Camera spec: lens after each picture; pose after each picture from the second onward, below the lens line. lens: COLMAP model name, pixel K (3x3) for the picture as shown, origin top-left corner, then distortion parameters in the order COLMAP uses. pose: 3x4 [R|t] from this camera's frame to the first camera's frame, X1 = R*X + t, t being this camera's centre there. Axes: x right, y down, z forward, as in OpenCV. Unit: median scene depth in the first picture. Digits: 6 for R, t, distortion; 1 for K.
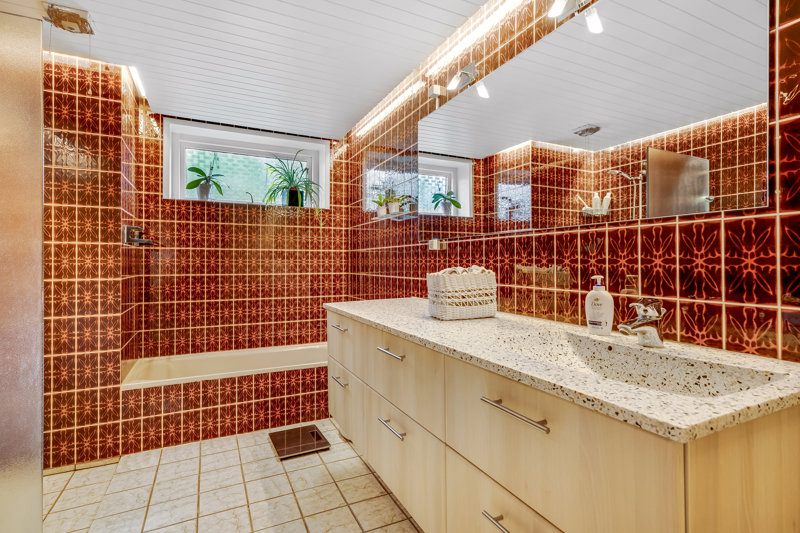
lens RADIAL K [[394.9, 0, 400.0], [0, 394.9, 266.5], [0, 0, 1]] dist [0.003220, 0.001043]
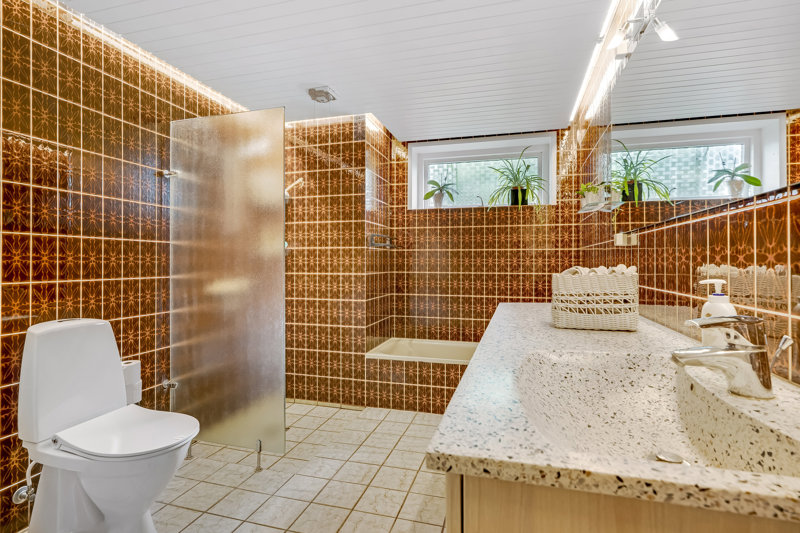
lens RADIAL K [[404.5, 0, 400.0], [0, 404.5, 266.5], [0, 0, 1]] dist [-0.009848, 0.000710]
pose [[0.738088, 0.009361, -0.674639, 0.237768], [-0.010201, 0.999944, 0.002714, 0.001883], [0.674627, 0.004879, 0.738142, 0.060807]]
